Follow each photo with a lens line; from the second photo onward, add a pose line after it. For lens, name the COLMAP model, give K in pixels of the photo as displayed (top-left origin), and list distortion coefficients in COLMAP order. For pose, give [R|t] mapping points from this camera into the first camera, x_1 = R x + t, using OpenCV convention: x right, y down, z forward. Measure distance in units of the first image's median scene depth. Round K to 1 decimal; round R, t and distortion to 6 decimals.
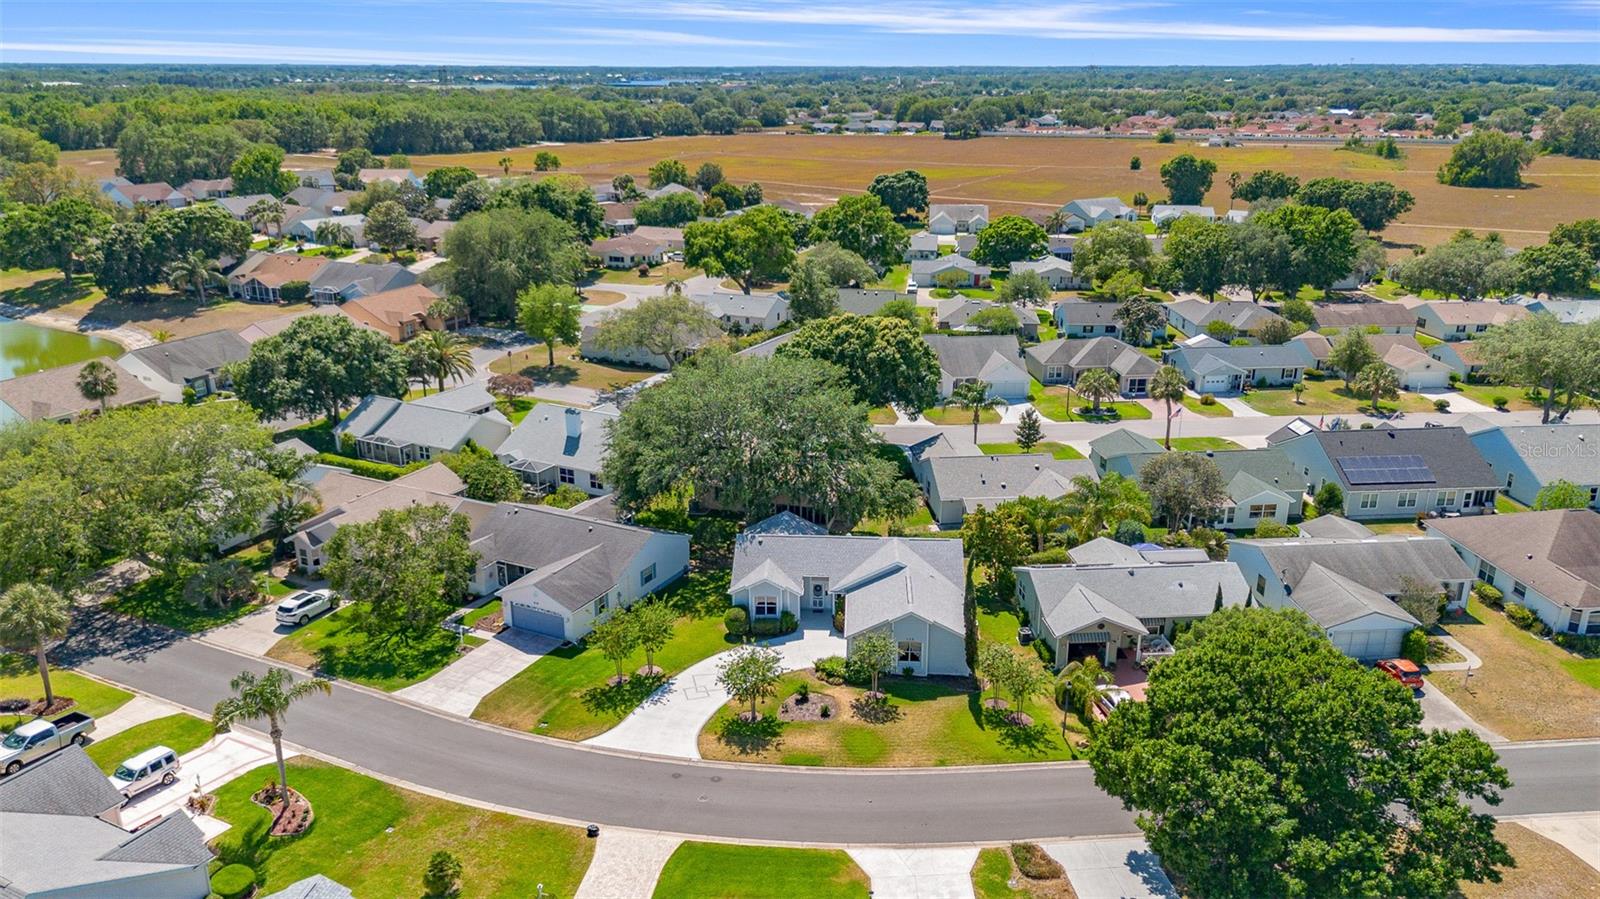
lens RADIAL K [[1162.6, 0, 799.3], [0, 1162.6, 441.4], [0, 0, 1]] dist [0.082093, -0.107257]
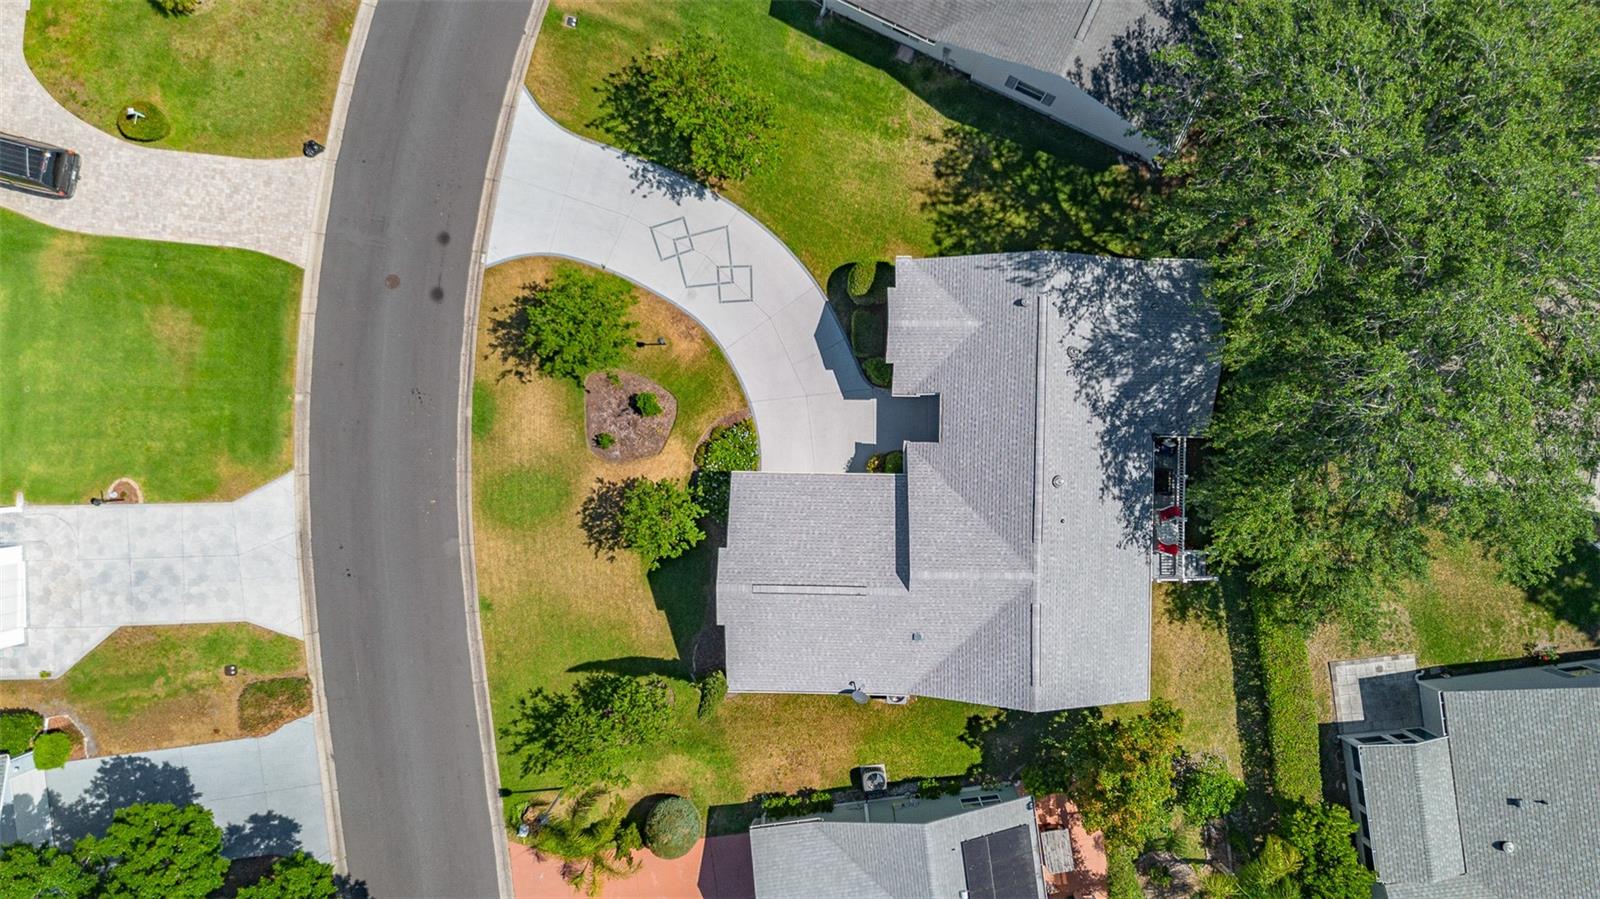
lens RADIAL K [[1137.8, 0, 809.0], [0, 1137.8, 453.9], [0, 0, 1]] dist [0.076465, -0.074352]
pose [[0.042387, 0.999070, 0.007862, 0.023379], [-0.278496, 0.004258, 0.960428, -0.327893], [0.959501, -0.042899, 0.278418, 0.722011]]
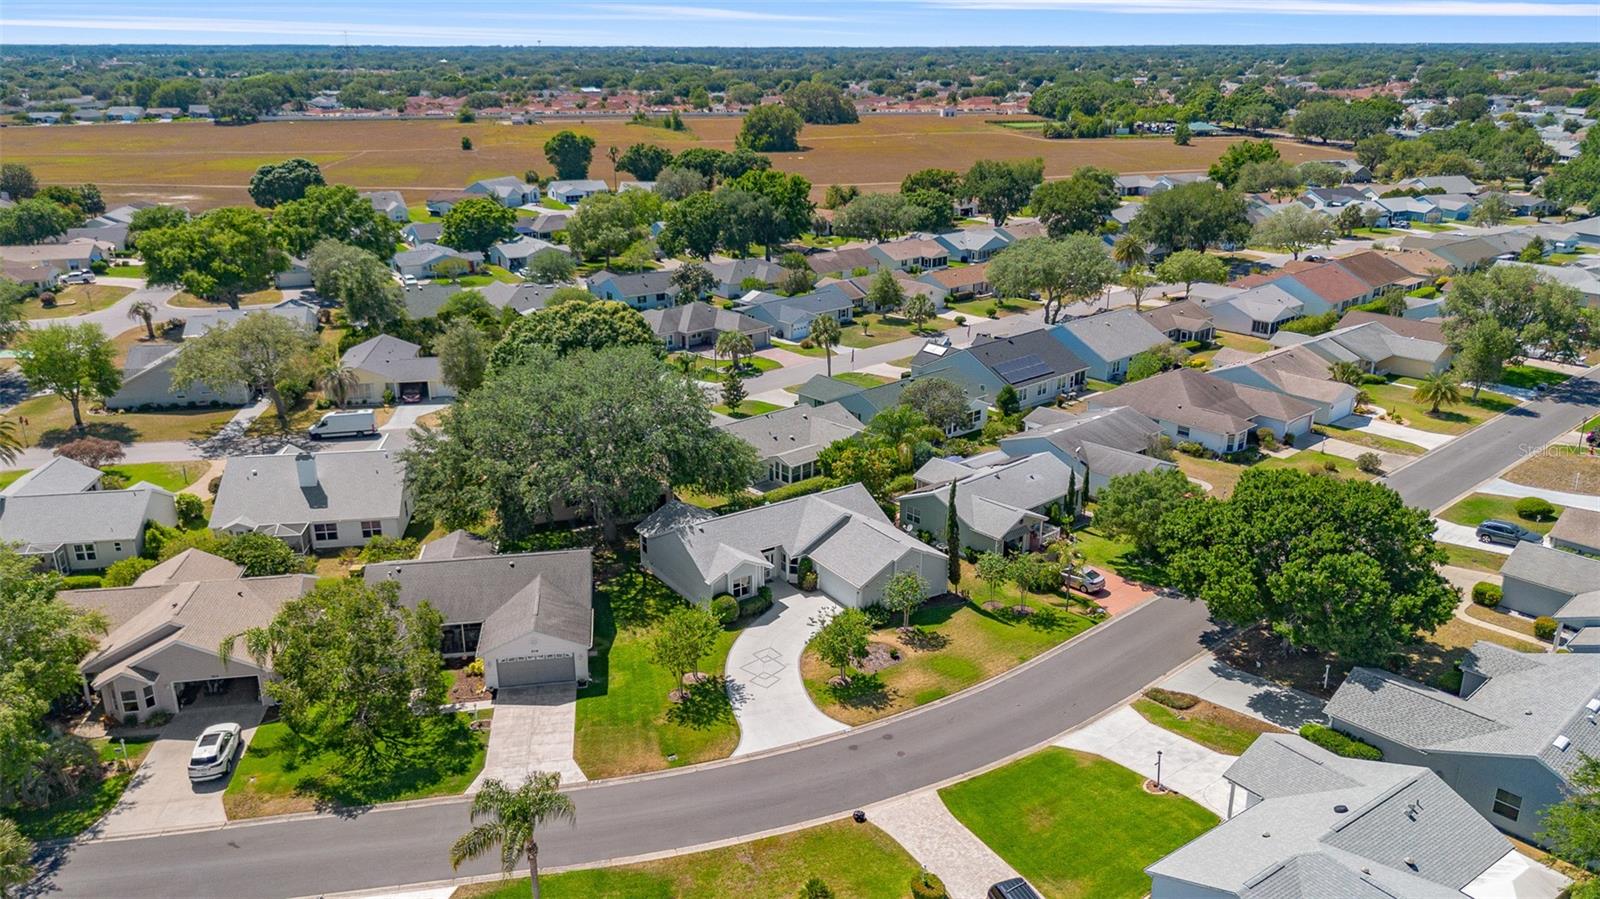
lens RADIAL K [[1162.6, 0, 799.3], [0, 1162.6, 441.4], [0, 0, 1]] dist [0.082093, -0.107257]
pose [[0.800867, -0.193110, 0.566851, -0.472796], [0.184629, 0.980091, 0.073037, -0.039938], [-0.569670, 0.046164, 0.820576, 0.132401]]
